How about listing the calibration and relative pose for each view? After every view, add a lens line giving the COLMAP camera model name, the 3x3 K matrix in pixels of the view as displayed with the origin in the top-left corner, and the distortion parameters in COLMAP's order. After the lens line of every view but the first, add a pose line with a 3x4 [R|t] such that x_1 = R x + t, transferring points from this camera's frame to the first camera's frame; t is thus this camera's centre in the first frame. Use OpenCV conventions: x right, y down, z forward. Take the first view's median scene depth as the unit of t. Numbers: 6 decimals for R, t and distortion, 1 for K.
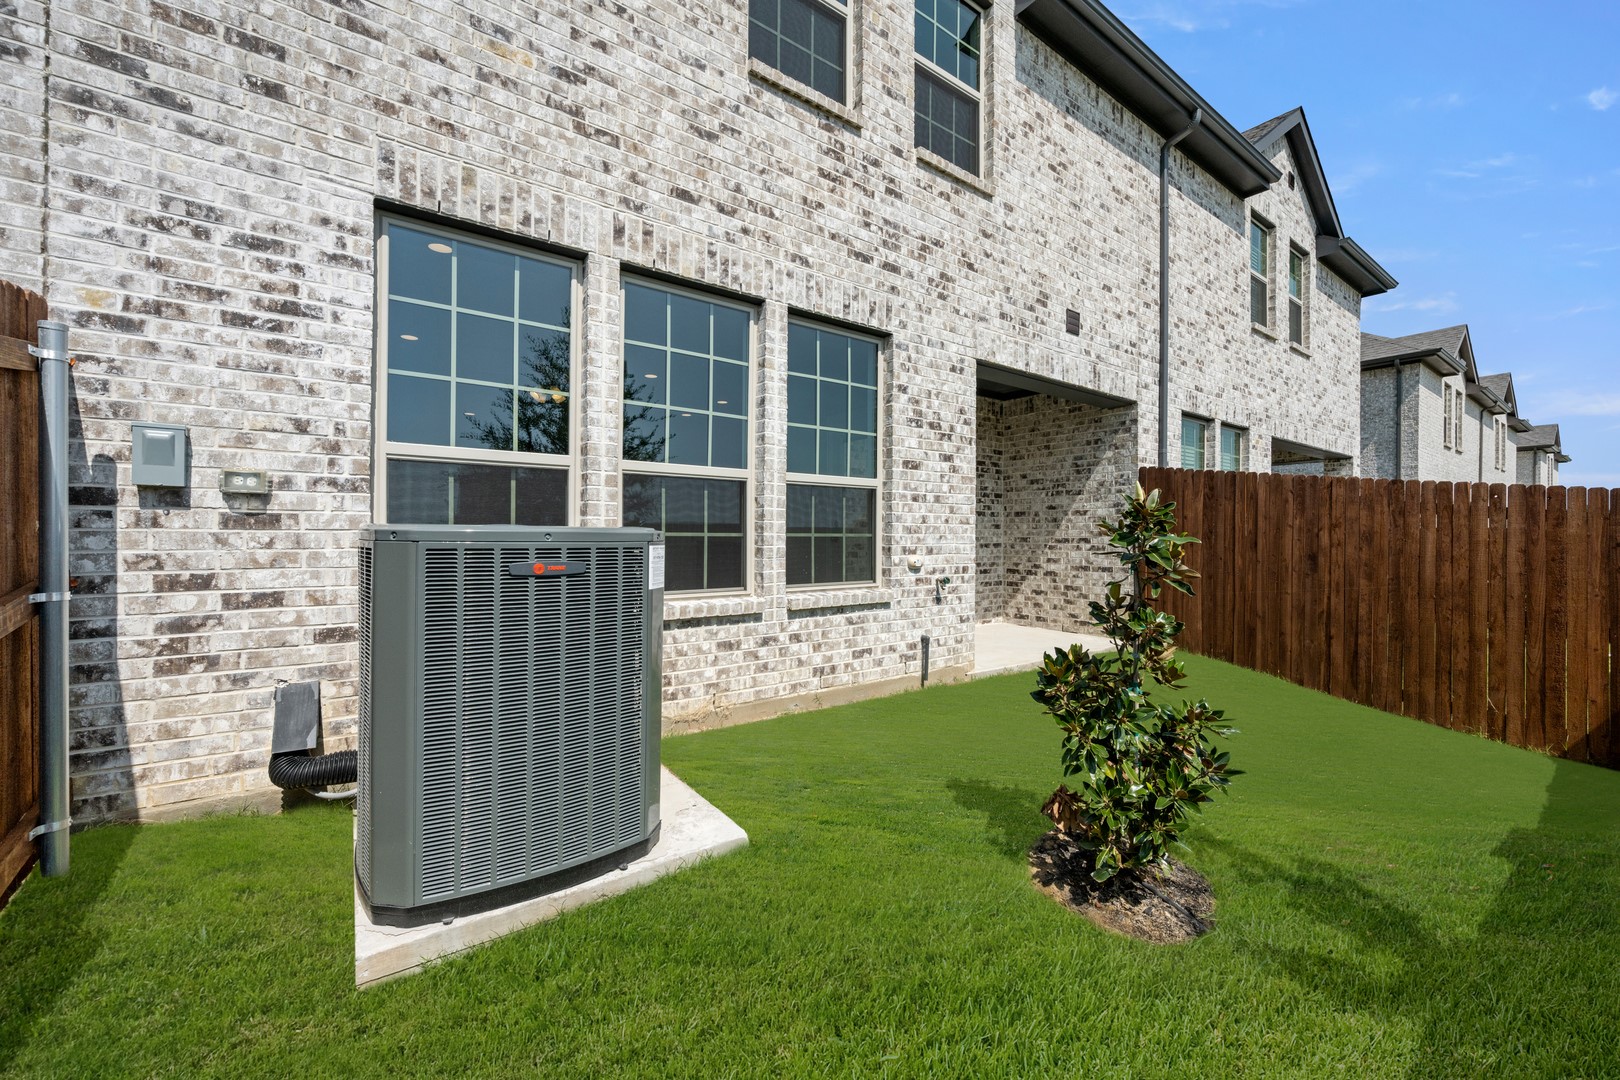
lens RADIAL K [[634.5, 0, 808.3], [0, 634.5, 541.8], [0, 0, 1]] dist [-0.002500, 0.000171]
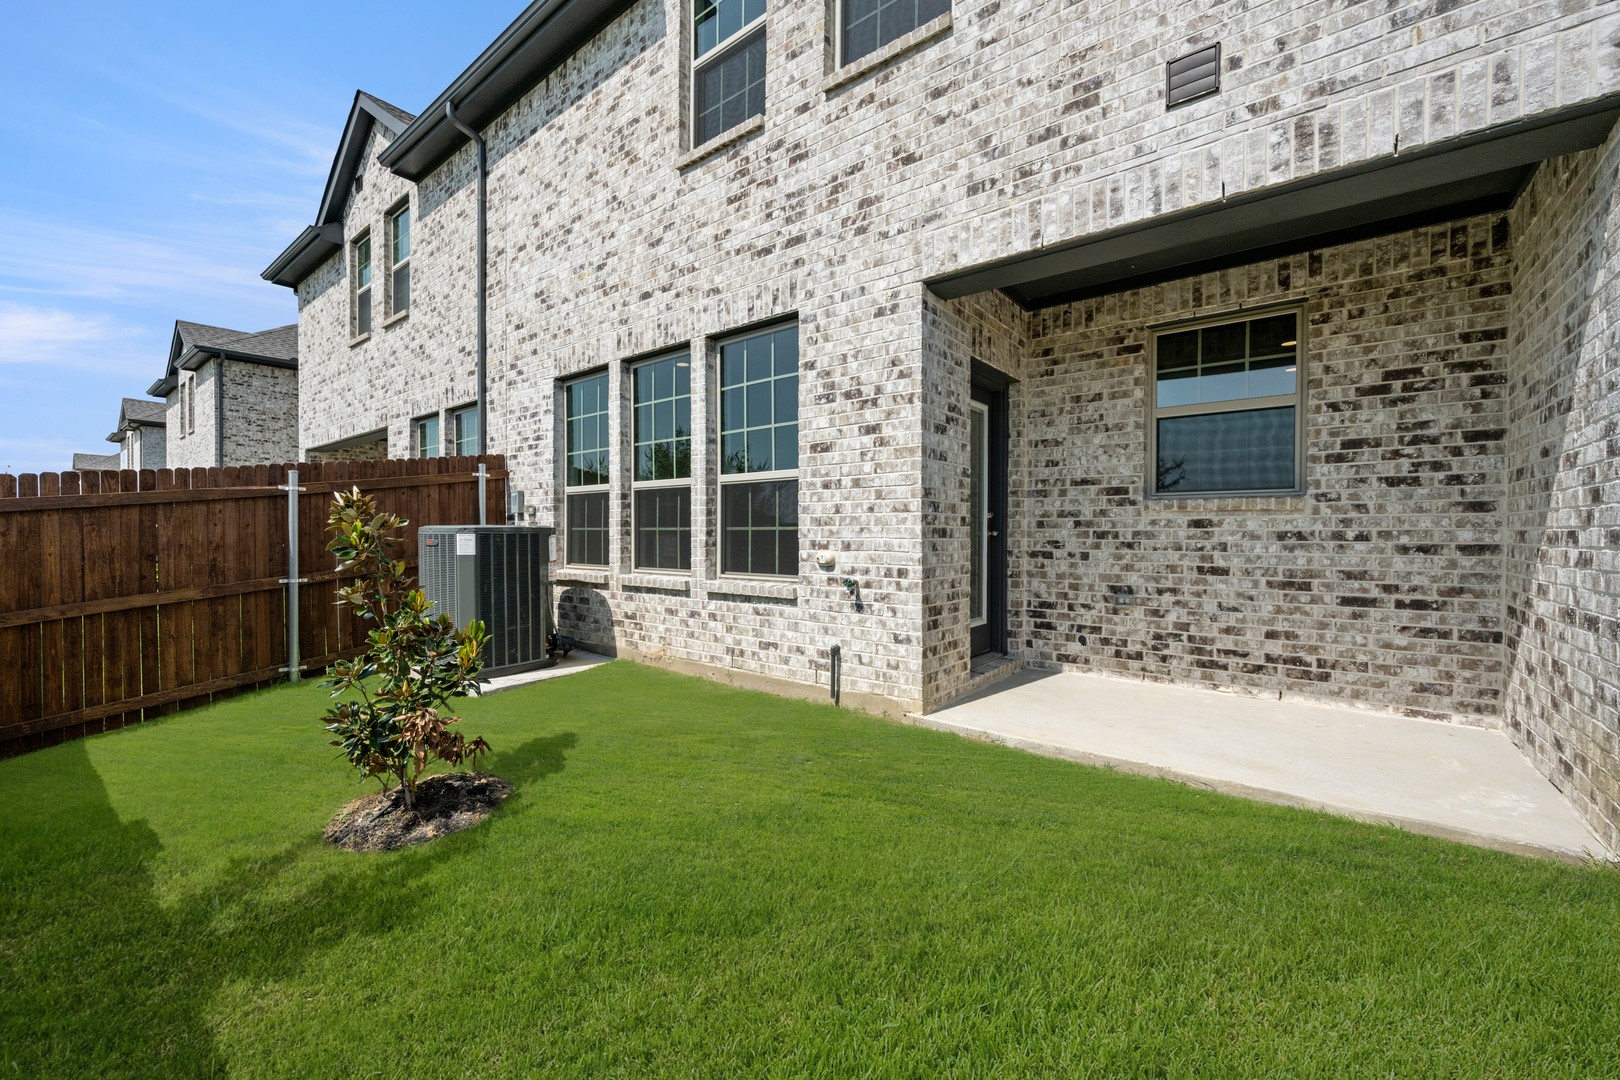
lens RADIAL K [[634.5, 0, 808.3], [0, 634.5, 535.6], [0, 0, 1]] dist [-0.002500, 0.000171]
pose [[0.265219, 0.006151, -0.964169, 1.039727], [-0.002976, 0.999980, 0.005561, -0.004244], [0.964184, 0.001394, 0.265232, 0.773715]]
